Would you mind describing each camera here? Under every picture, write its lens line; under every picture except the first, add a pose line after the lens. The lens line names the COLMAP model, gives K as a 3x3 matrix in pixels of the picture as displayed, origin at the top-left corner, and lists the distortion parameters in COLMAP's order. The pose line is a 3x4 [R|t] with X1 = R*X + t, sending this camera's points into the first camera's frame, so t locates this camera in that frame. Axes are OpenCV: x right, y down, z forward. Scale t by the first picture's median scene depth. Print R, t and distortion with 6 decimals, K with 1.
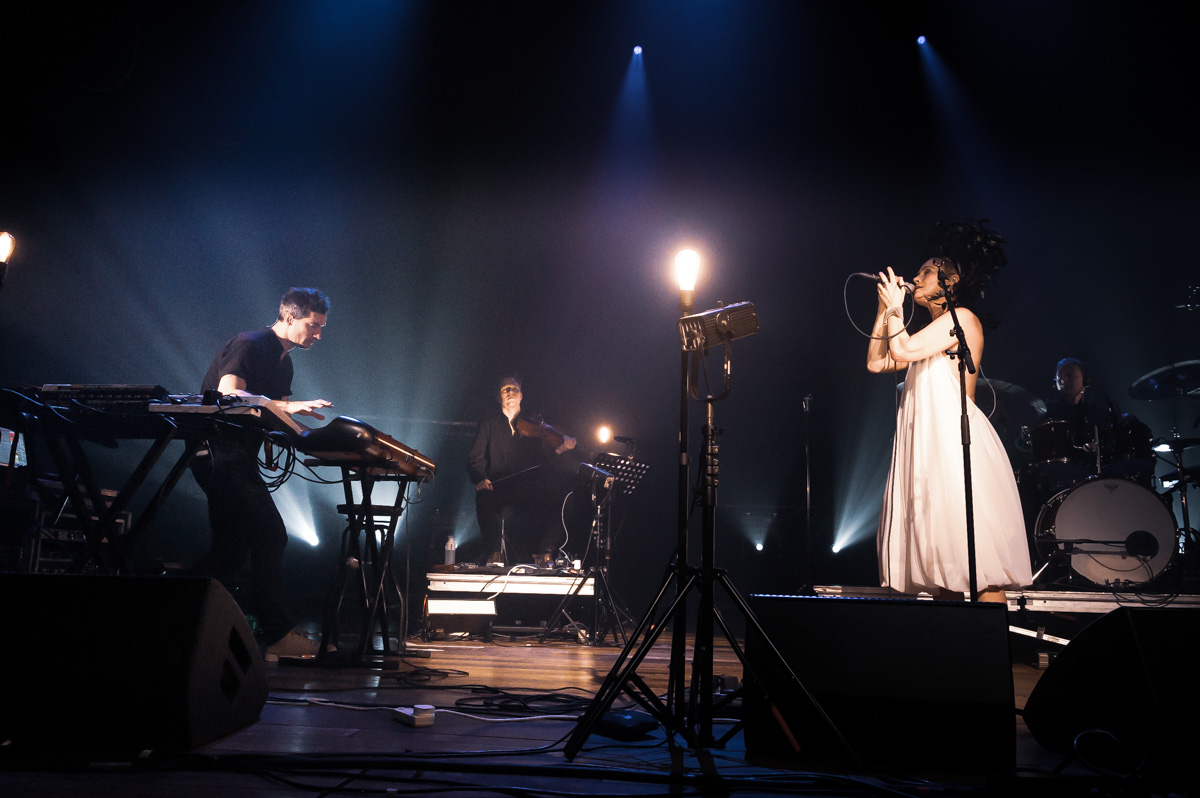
lens RADIAL K [[920.0, 0, 593.0], [0, 920.0, 424.5], [0, 0, 1]] dist [-0.011386, -0.006258]
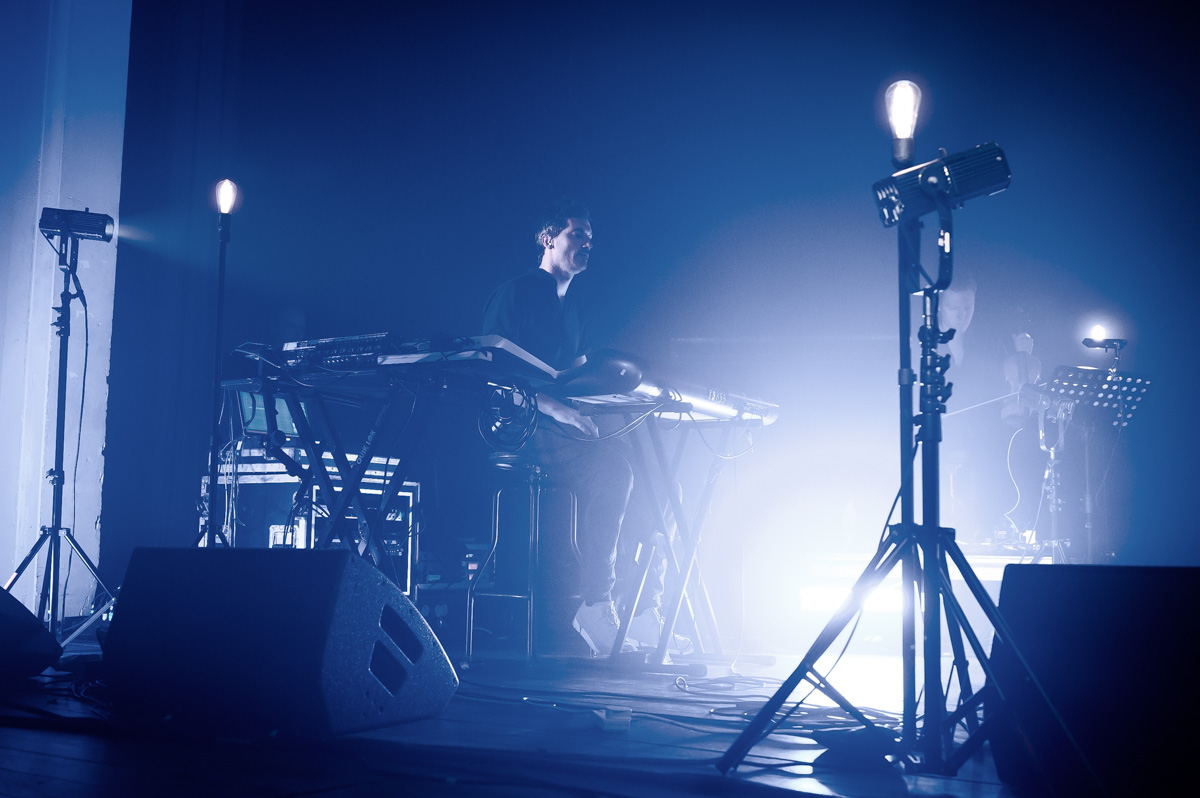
lens RADIAL K [[1306.4, 0, 501.7], [0, 1306.4, 373.1], [0, 0, 1]] dist [0.063756, -0.004039]
pose [[0.875317, -0.076150, -0.477516, 0.132302], [0.085456, 0.996339, -0.002240, 0.004264], [0.475939, -0.038846, 0.878620, -0.019227]]
